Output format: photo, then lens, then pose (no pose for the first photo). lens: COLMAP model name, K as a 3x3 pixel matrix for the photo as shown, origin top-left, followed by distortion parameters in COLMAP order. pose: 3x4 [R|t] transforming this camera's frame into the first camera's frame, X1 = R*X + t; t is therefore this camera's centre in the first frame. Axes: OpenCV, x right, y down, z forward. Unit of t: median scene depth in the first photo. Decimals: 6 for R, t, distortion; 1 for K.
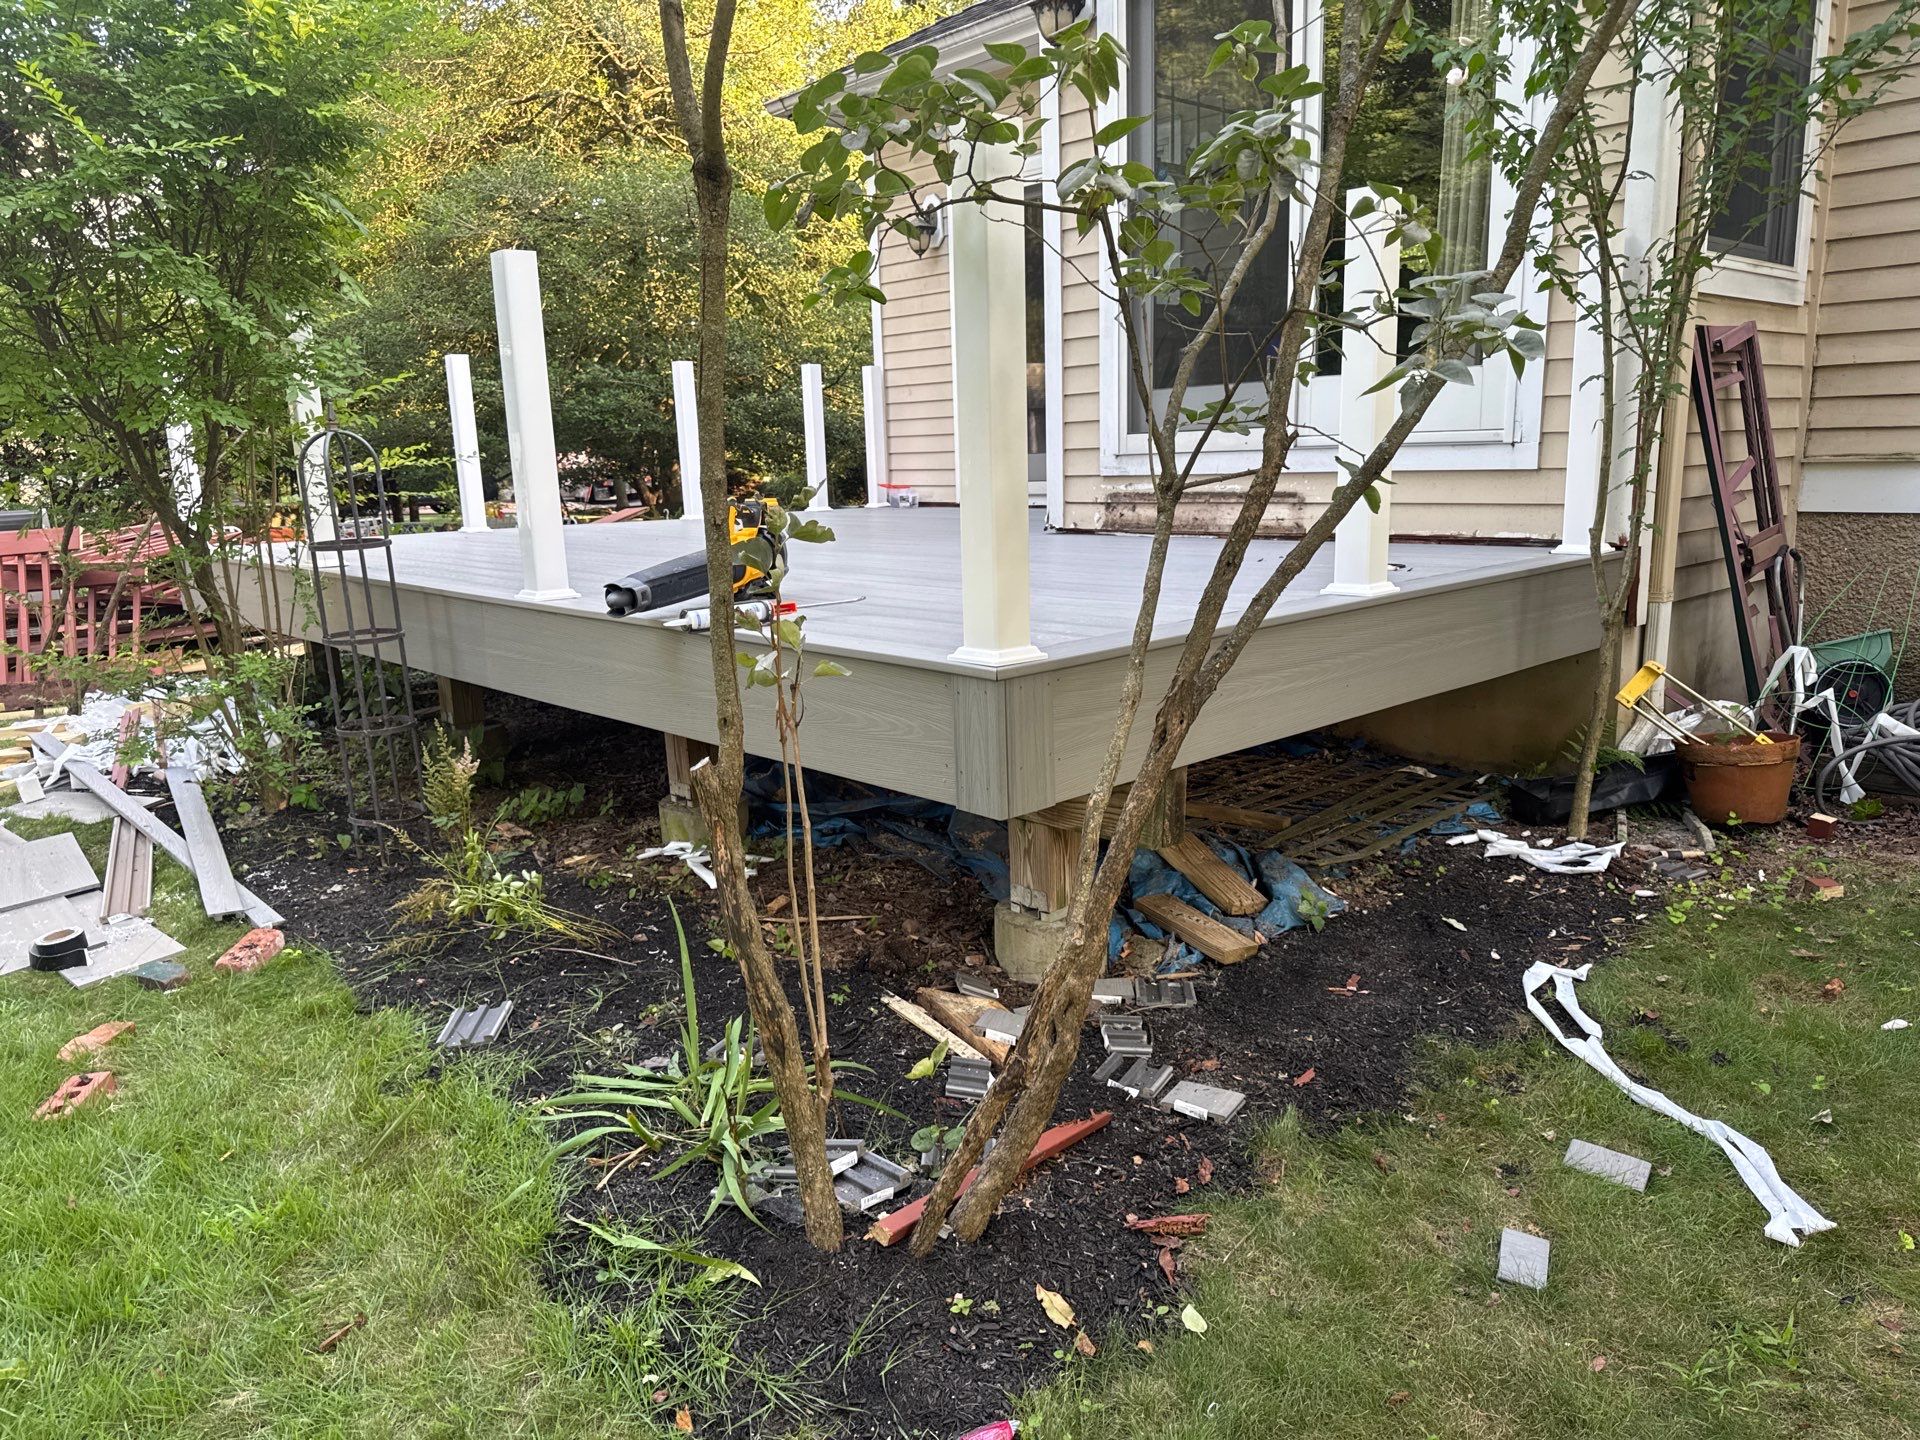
lens RADIAL K [[1357.2, 0, 953.7], [0, 1357.2, 755.1], [0, 0, 1]] dist [-0.006652, -0.005222]
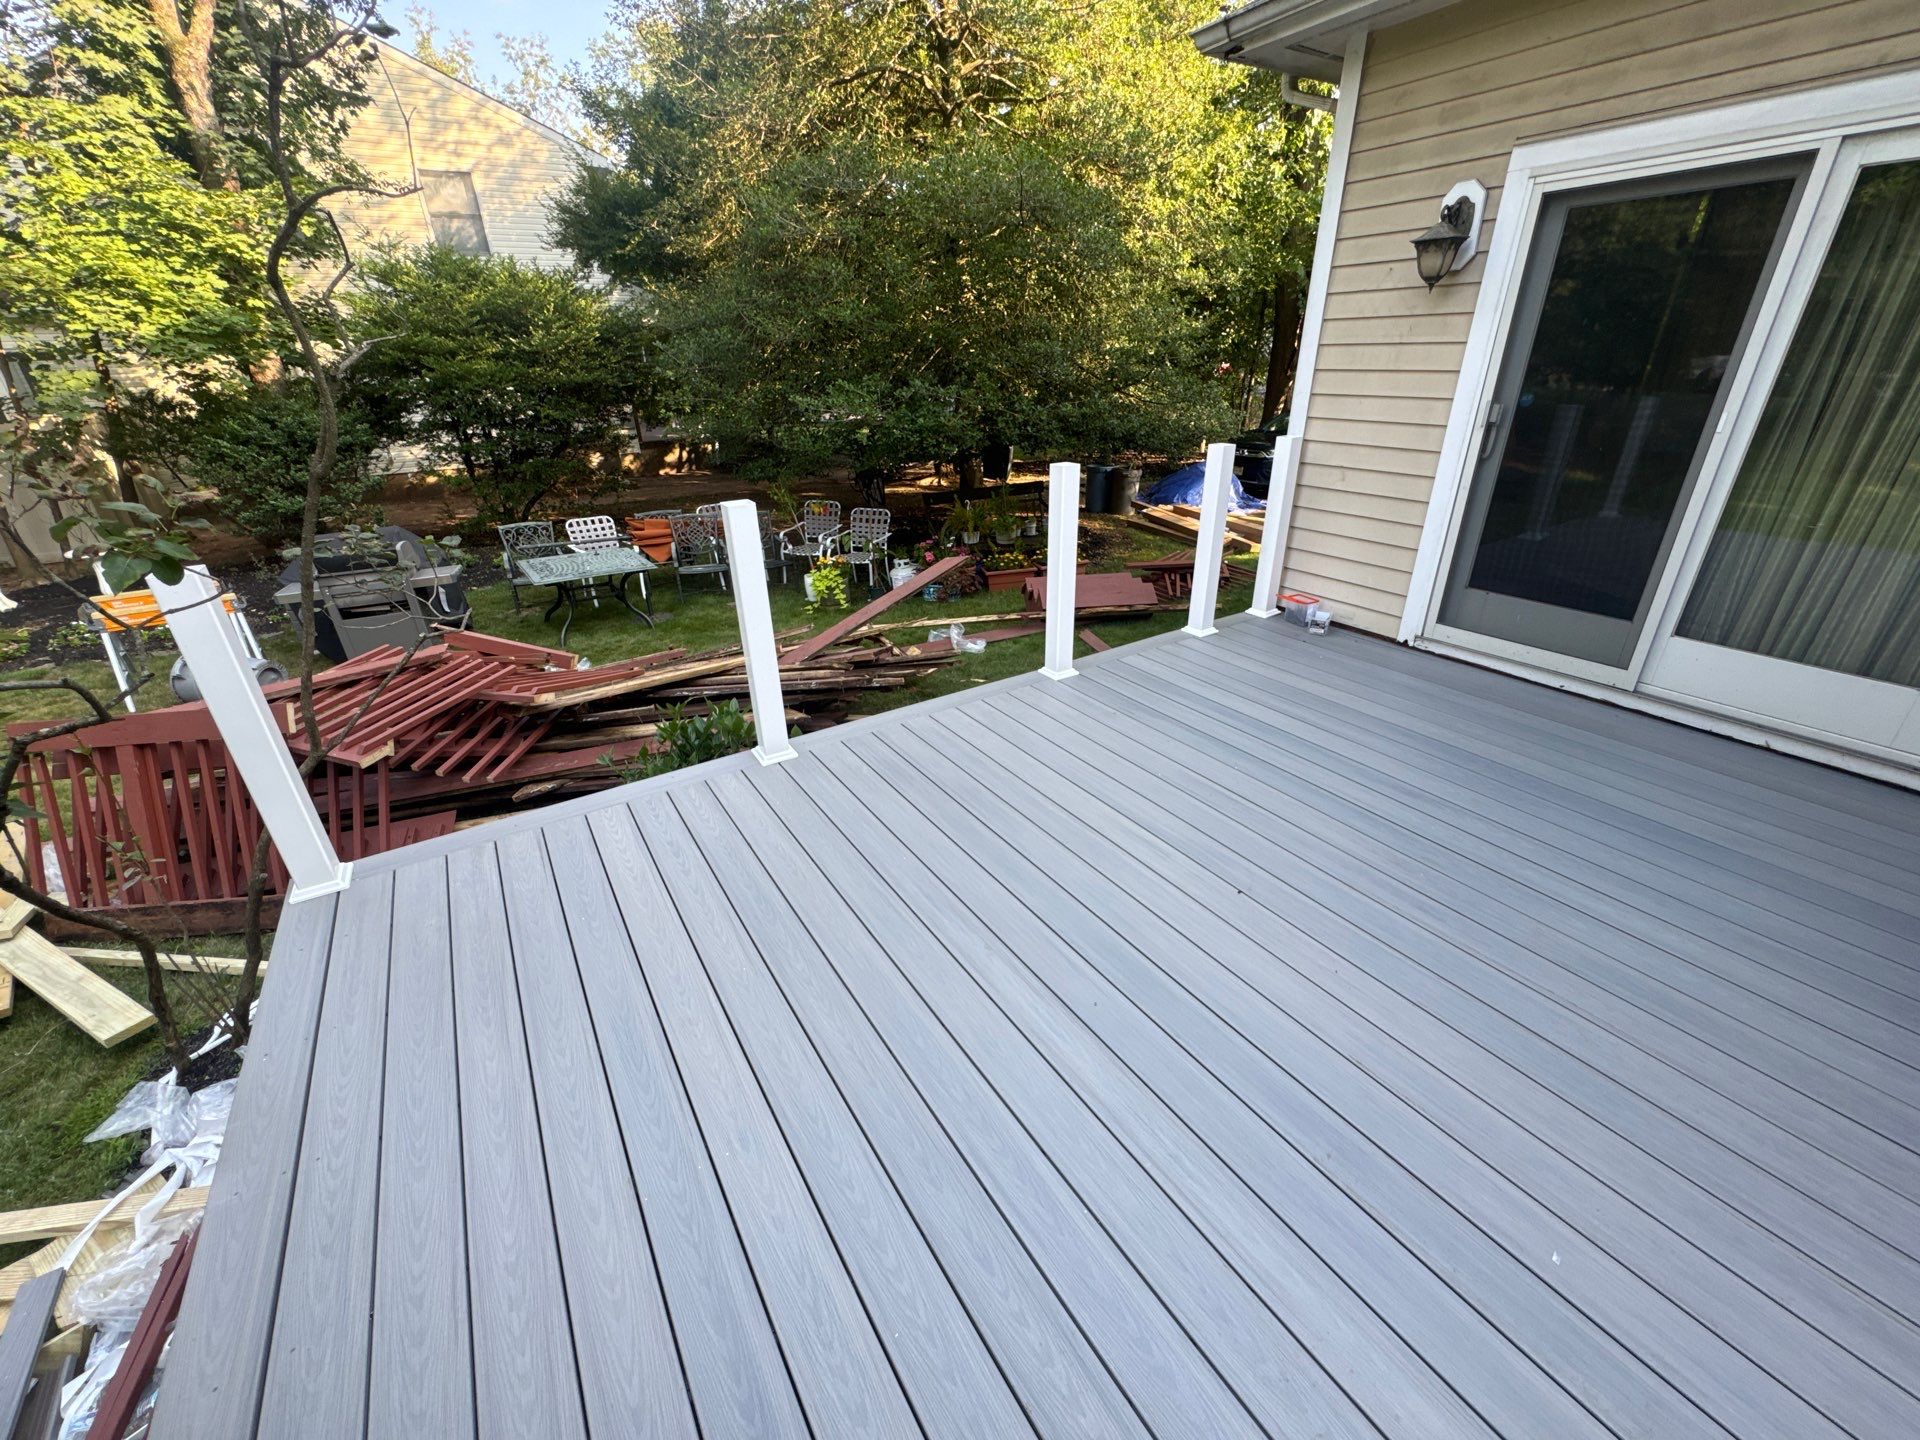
lens RADIAL K [[763.0, 0, 960.0], [0, 763.0, 720.0], [0, 0, 1]] dist [-0.000046, -0.000332]
pose [[0.985693, 0.078794, -0.148998, -0.310012], [-0.042483, 0.971605, 0.232763, -0.419697], [0.163108, -0.223103, 0.961052, 0.978724]]
